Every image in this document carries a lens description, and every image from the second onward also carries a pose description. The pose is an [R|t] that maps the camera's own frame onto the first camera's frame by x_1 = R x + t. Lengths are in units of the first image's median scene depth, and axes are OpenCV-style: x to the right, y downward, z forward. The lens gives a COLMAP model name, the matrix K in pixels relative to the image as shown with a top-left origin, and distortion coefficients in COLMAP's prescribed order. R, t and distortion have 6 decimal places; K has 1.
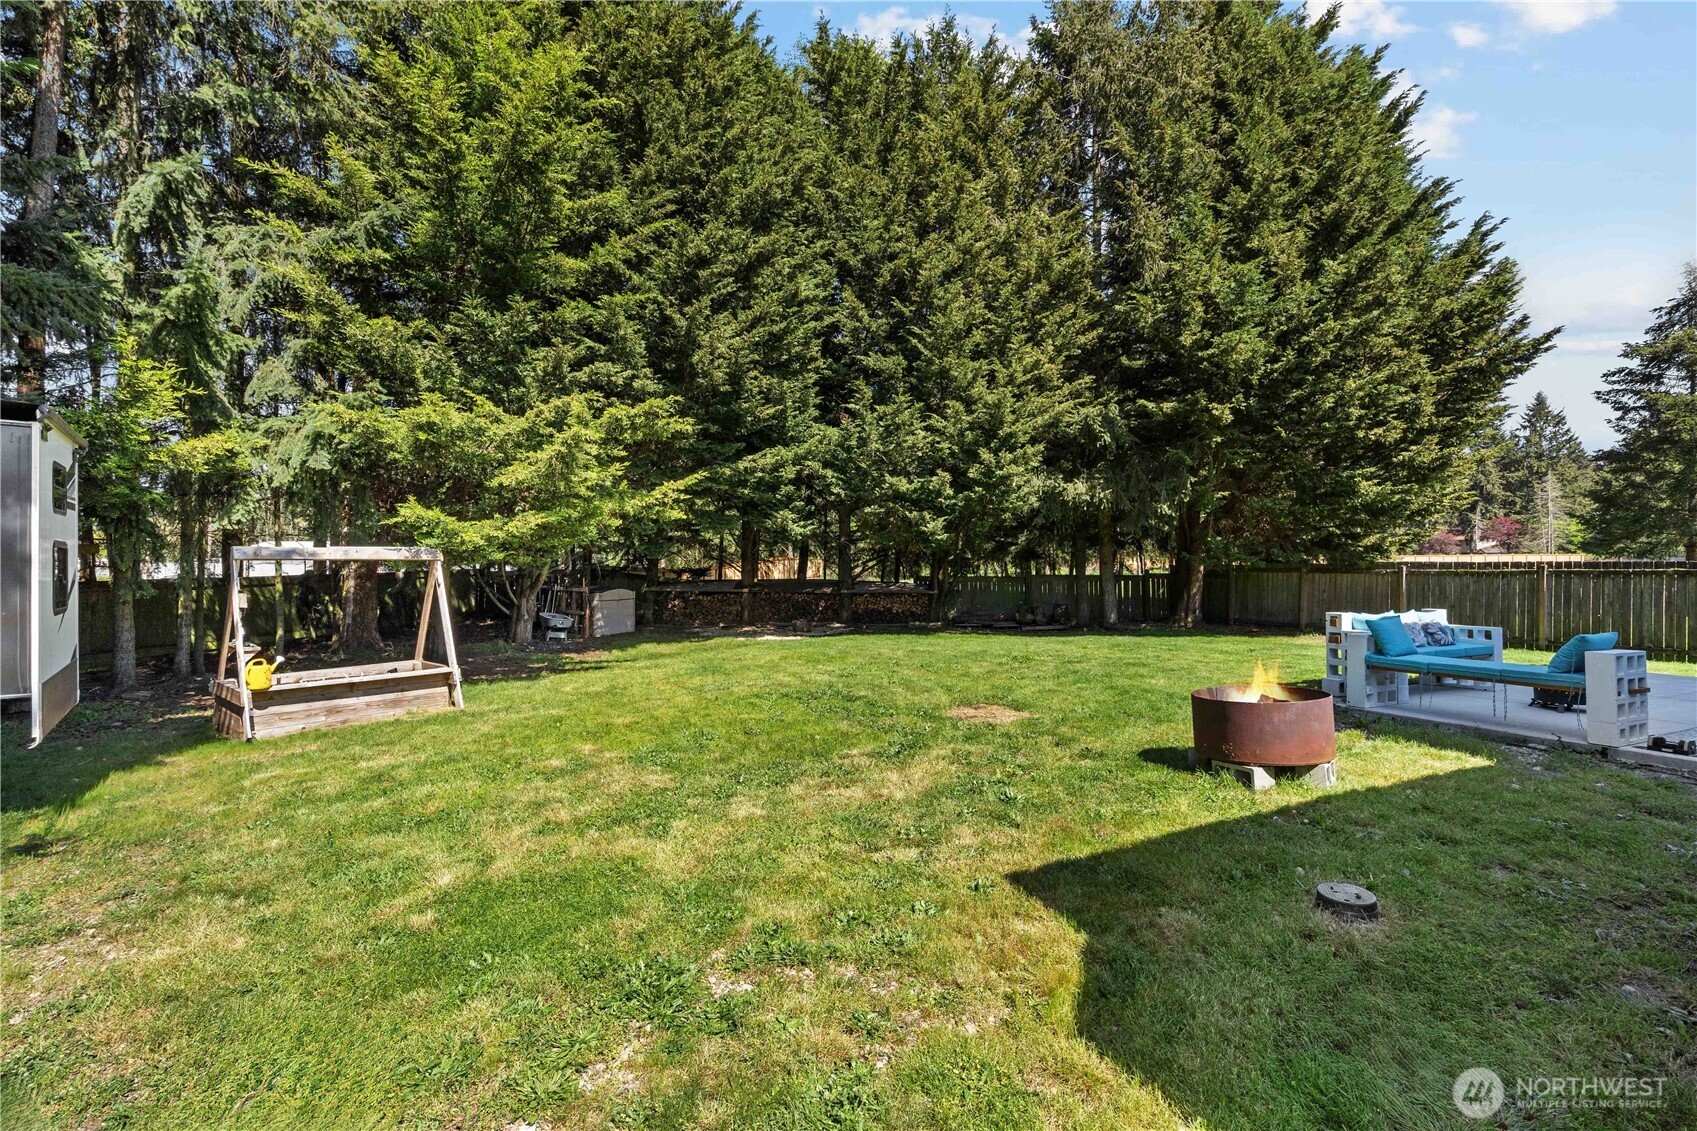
lens RADIAL K [[767.6, 0, 835.7], [0, 767.6, 558.1], [0, 0, 1]] dist [-0.015590, -0.000308]
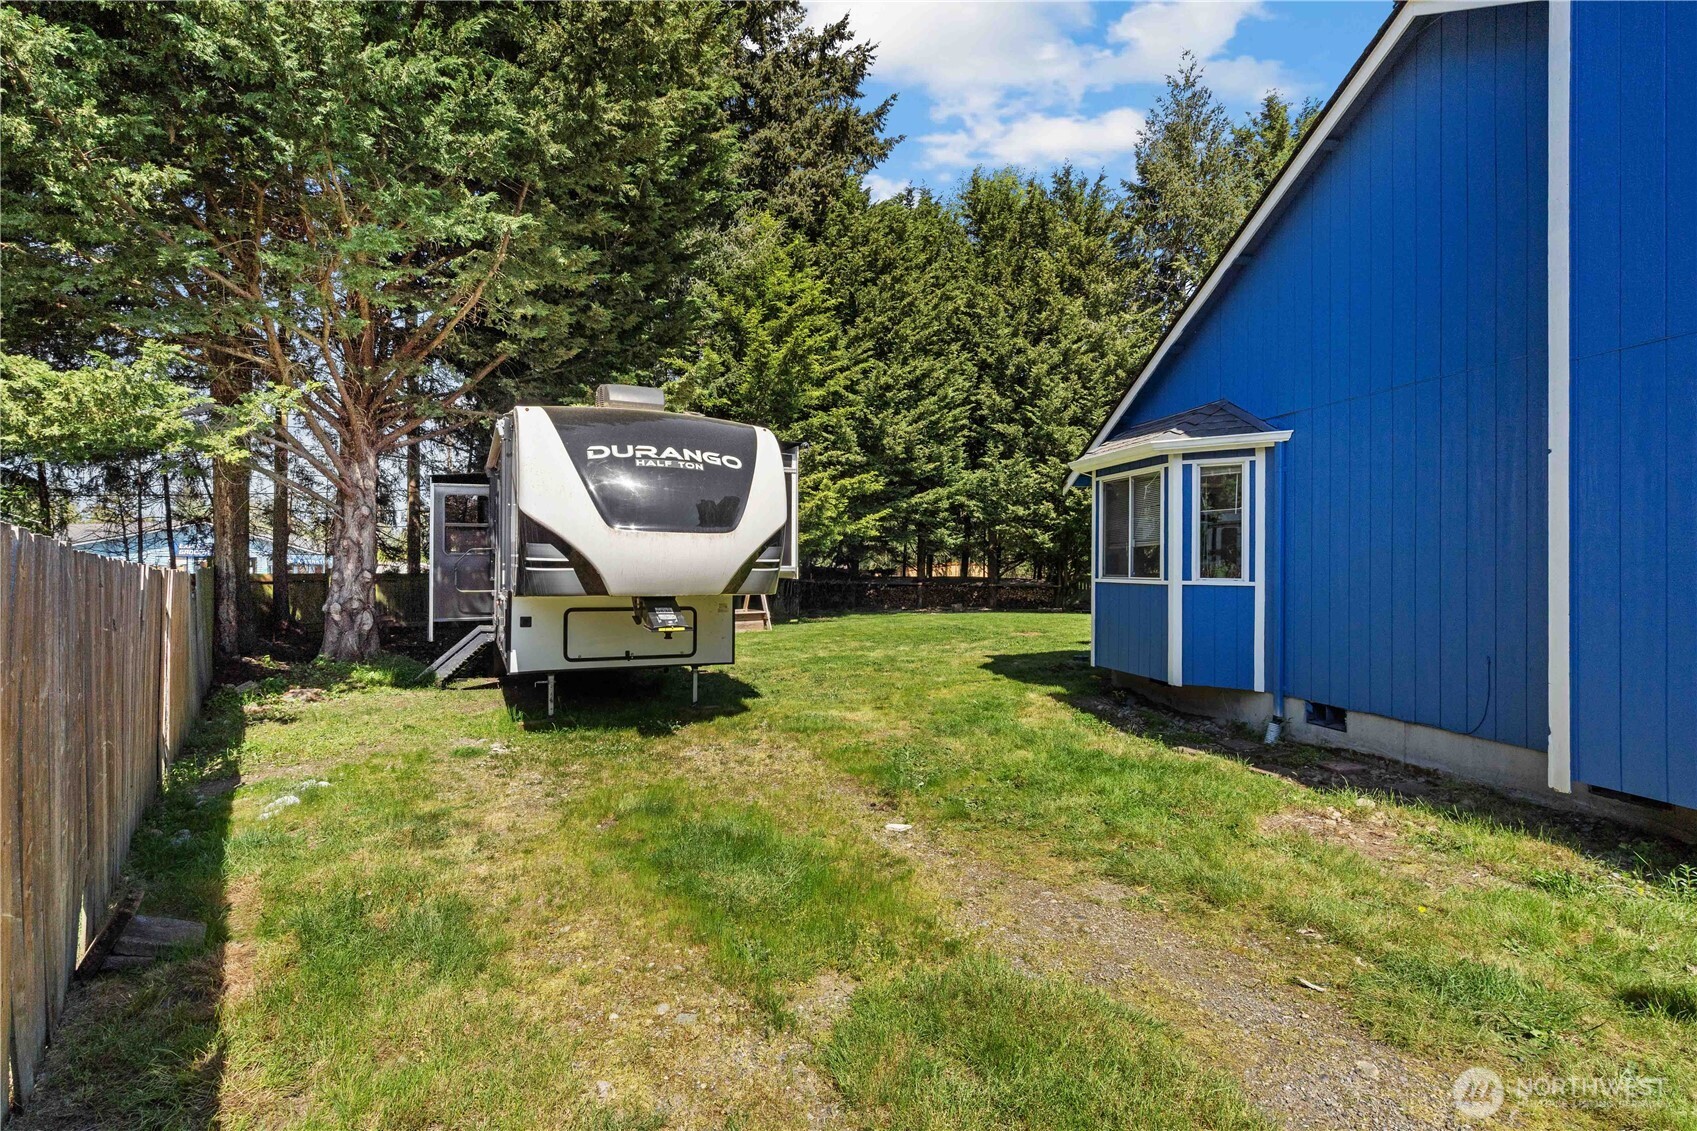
lens RADIAL K [[767.6, 0, 835.7], [0, 767.6, 558.1], [0, 0, 1]] dist [-0.015590, -0.000308]
pose [[0.969902, 0.001199, -0.243491, 0.102521], [-0.003862, 0.999938, -0.010459, 0.014072], [0.243463, 0.011084, 0.969847, -0.549261]]
